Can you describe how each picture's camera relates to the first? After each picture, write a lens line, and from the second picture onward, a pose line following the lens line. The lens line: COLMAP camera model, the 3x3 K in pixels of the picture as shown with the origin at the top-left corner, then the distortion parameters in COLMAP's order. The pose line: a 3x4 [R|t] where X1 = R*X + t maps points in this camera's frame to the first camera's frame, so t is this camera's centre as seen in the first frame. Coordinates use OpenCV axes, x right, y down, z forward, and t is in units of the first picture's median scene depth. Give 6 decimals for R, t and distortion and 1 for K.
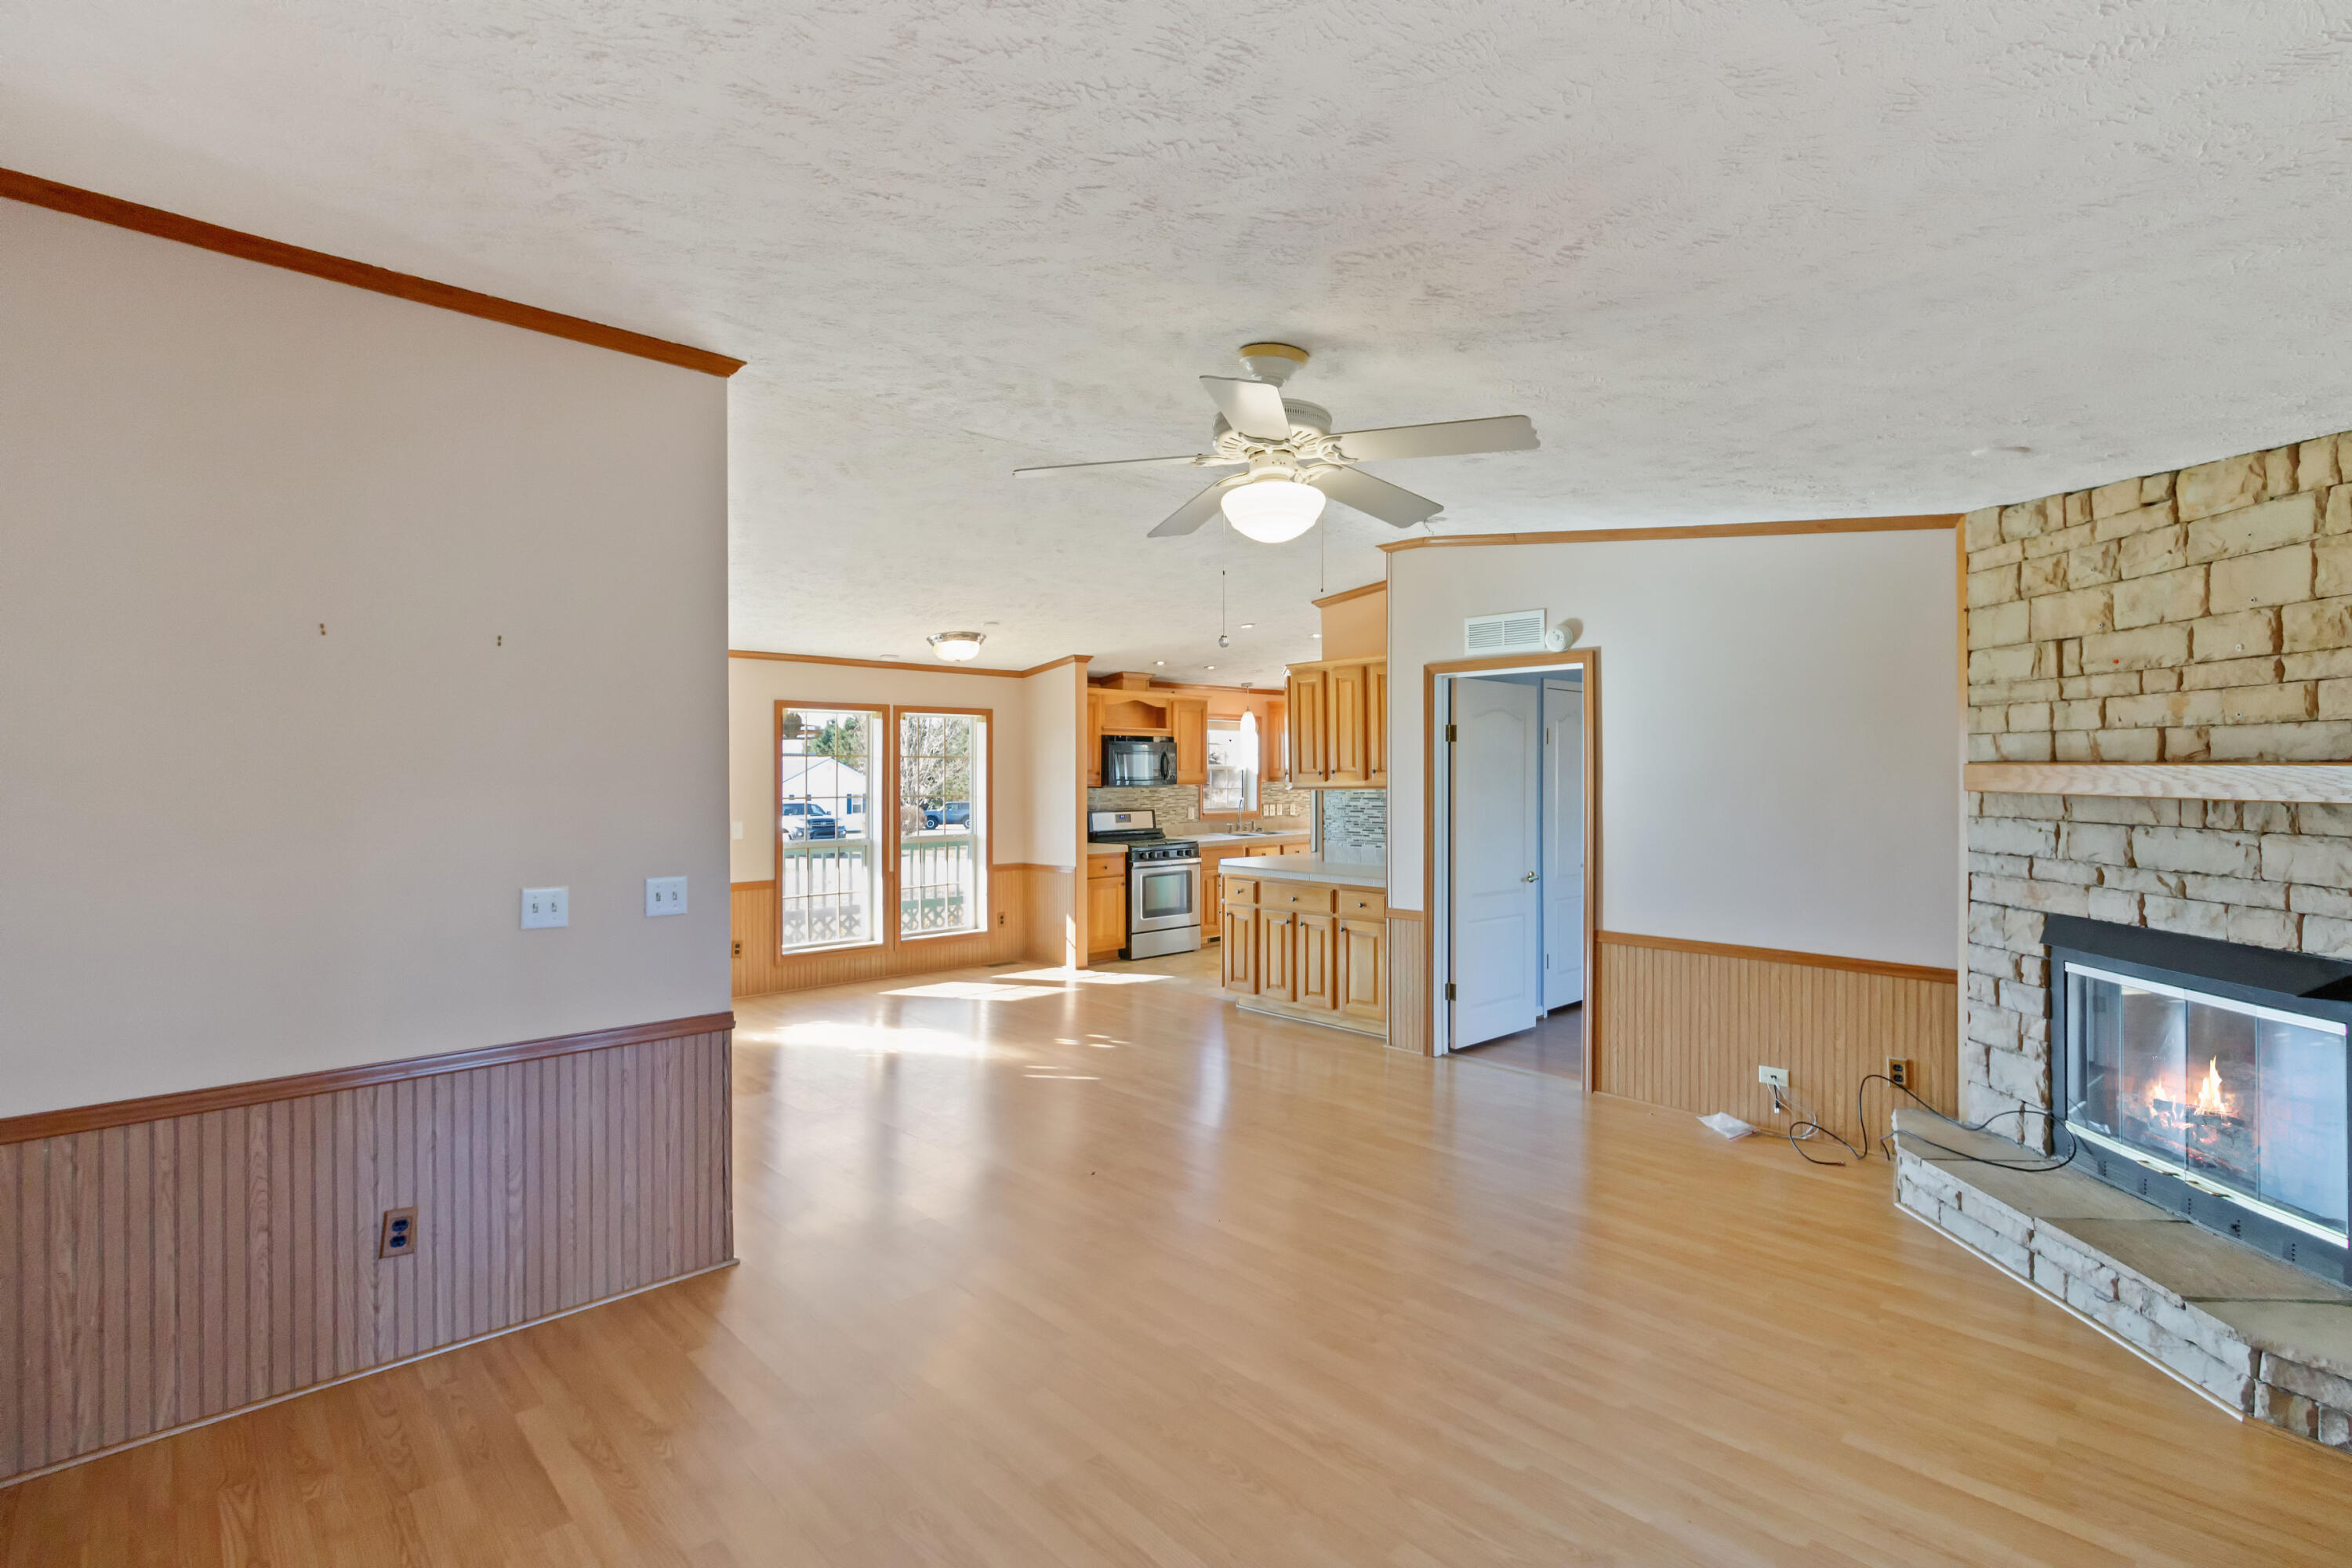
lens RADIAL K [[1105.9, 0, 1166.5], [0, 1105.9, 792.0], [0, 0, 1]] dist [0.013784, -0.000327]
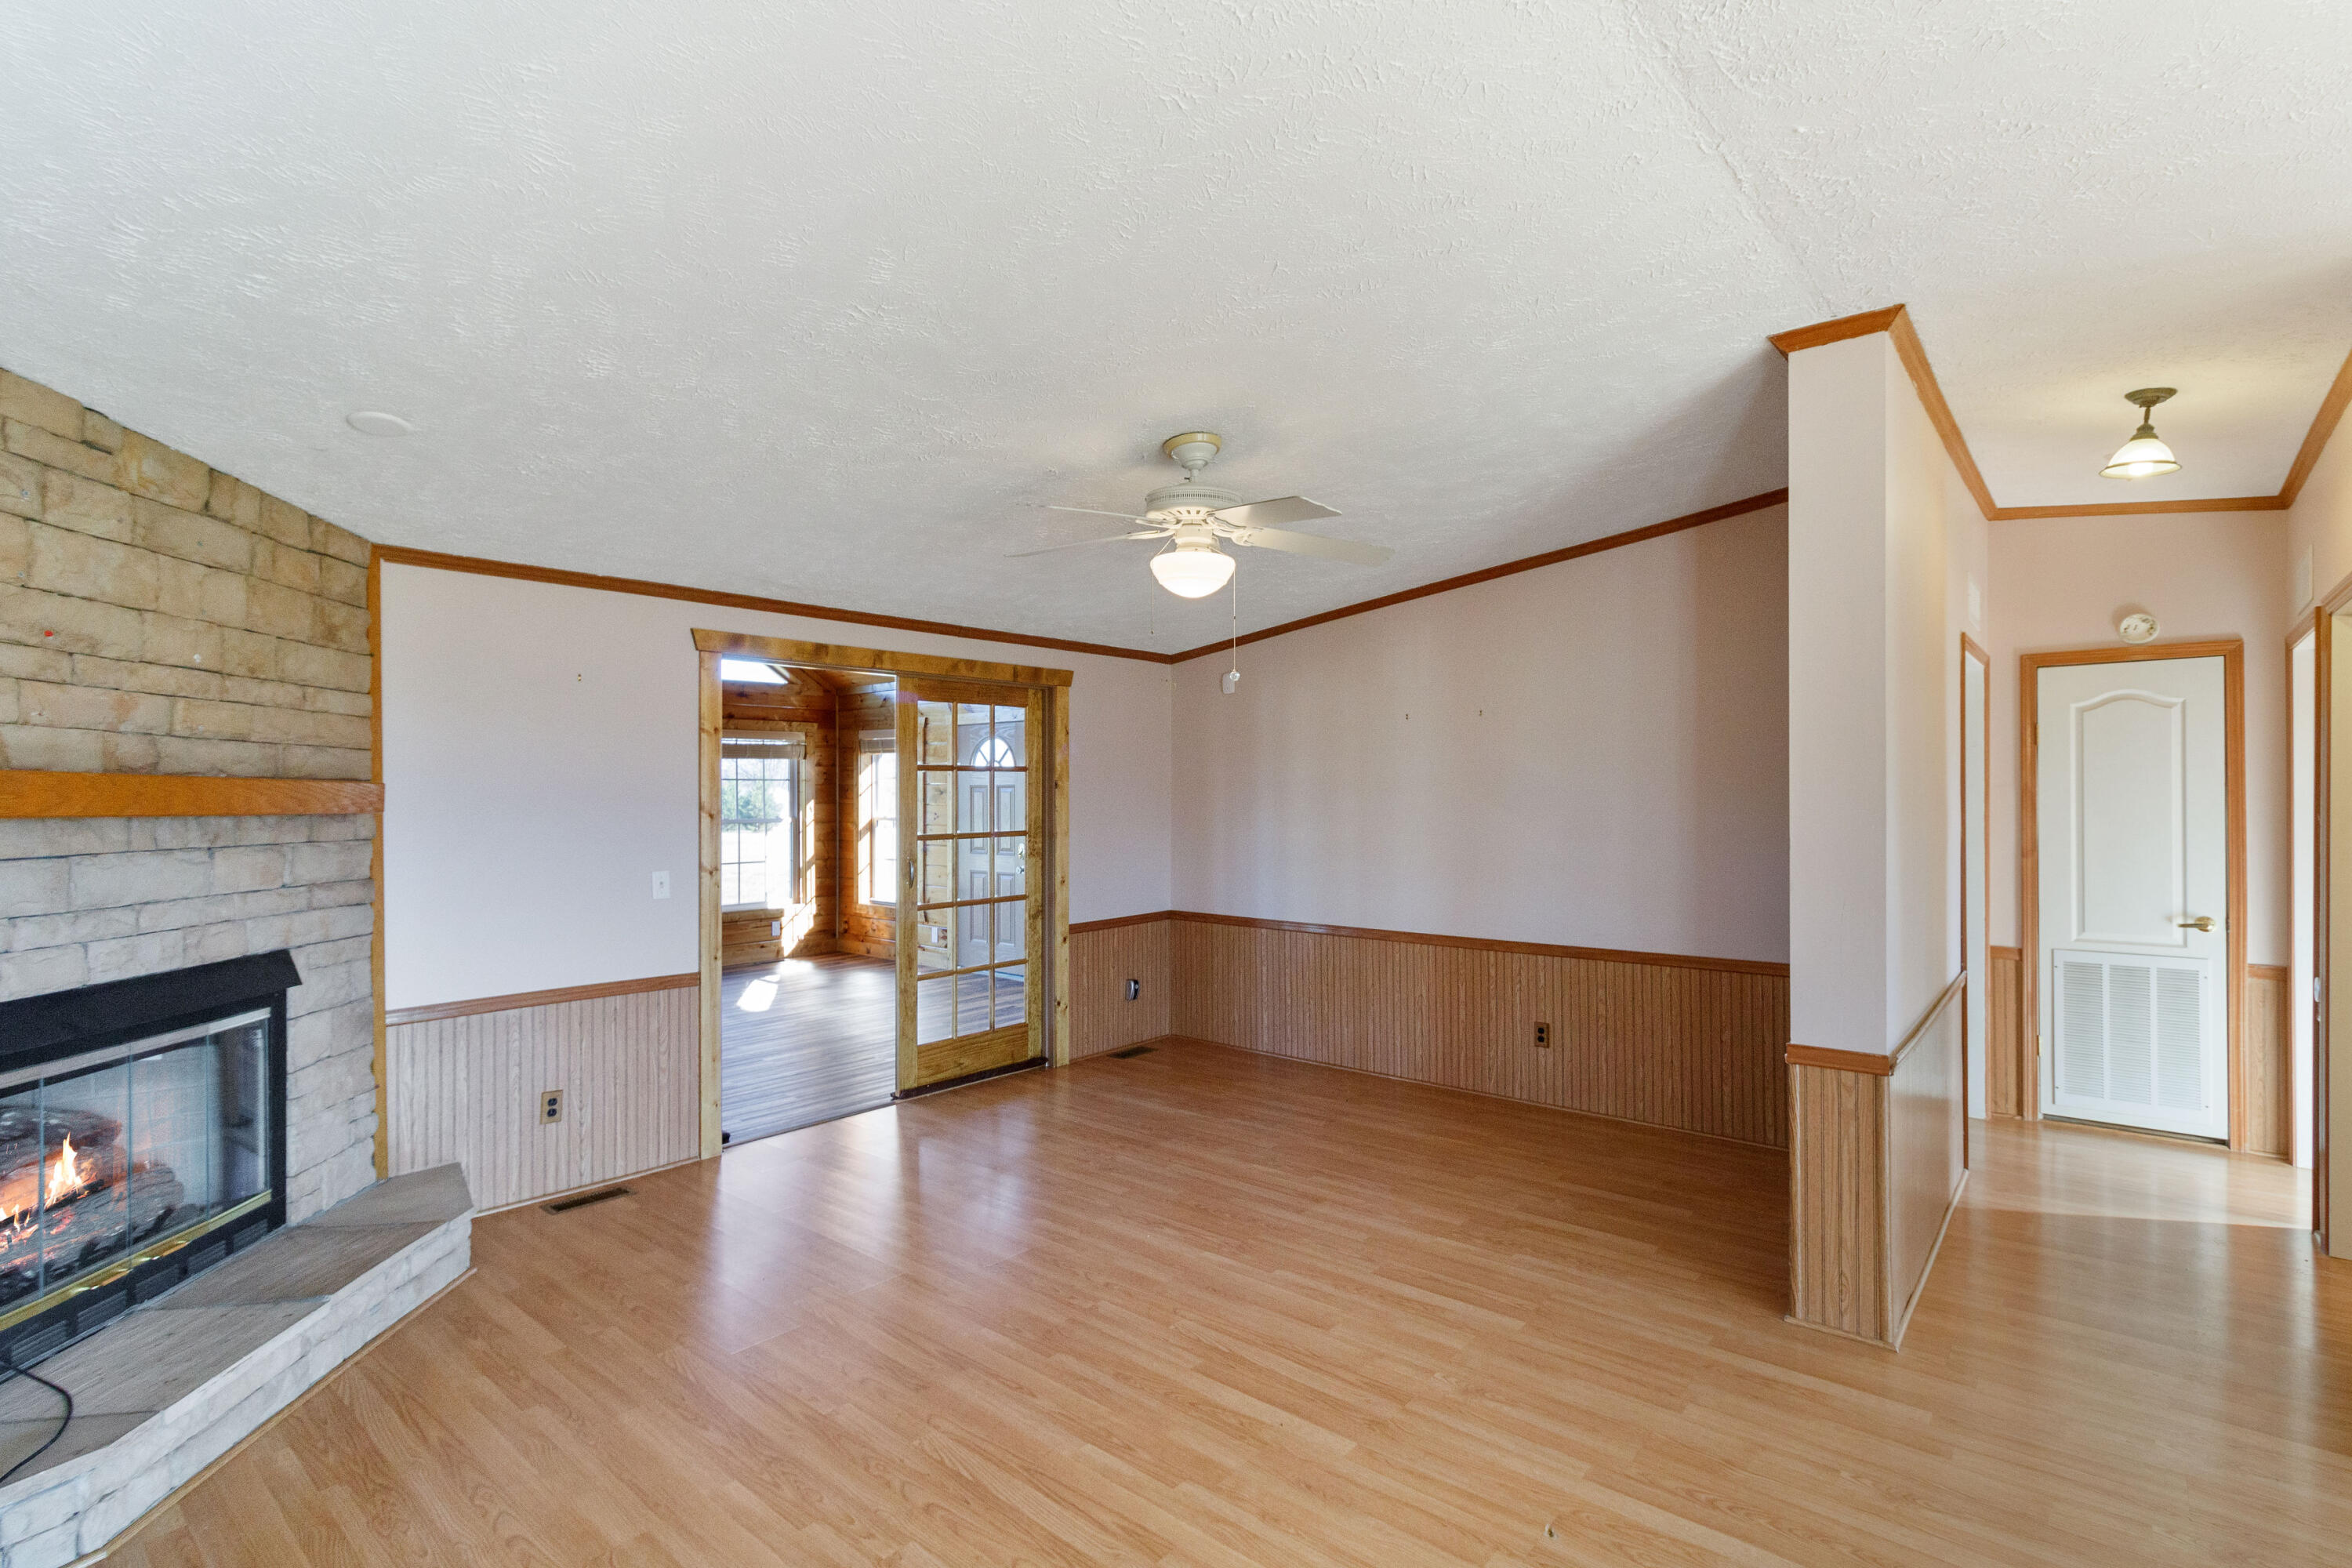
lens RADIAL K [[1105.9, 0, 1192.6], [0, 1105.9, 795.7], [0, 0, 1]] dist [0.013784, -0.000327]
pose [[-0.988812, 0.004921, -0.149083, 0.237986], [0.002947, 0.999905, 0.013455, -0.019621], [0.149135, 0.012865, -0.988733, 1.970824]]
